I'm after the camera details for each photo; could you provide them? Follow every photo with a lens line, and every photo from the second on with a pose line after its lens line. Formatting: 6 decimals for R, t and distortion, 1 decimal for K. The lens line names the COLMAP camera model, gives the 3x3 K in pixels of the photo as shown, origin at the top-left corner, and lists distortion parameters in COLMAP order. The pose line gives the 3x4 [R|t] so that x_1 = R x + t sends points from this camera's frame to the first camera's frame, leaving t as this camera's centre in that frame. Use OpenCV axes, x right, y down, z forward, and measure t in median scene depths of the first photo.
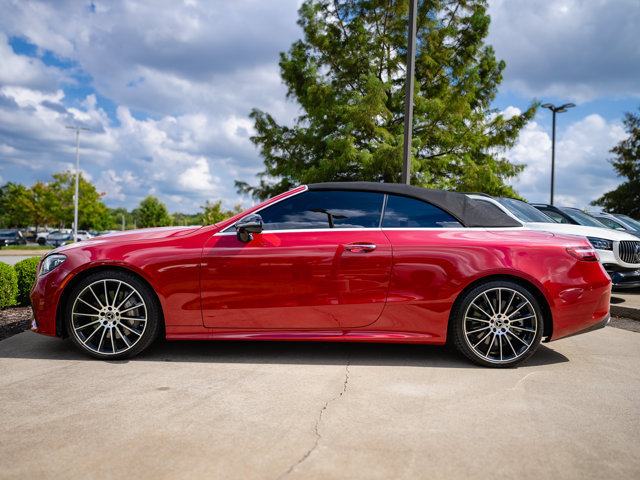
lens RADIAL K [[473.2, 0, 324.6], [0, 473.2, 240.1], [0, 0, 1]] dist [-0.004108, 0.002948]
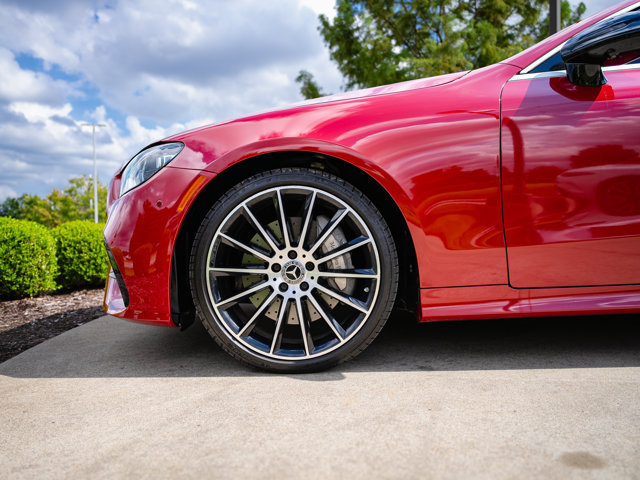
lens RADIAL K [[473.2, 0, 326.2], [0, 473.2, 245.1], [0, 0, 1]] dist [-0.004108, 0.002948]
pose [[0.998574, -0.047507, -0.024349, -0.411071], [0.047838, 0.998768, 0.013194, 0.131953], [0.023692, -0.014340, 0.999616, 0.566059]]
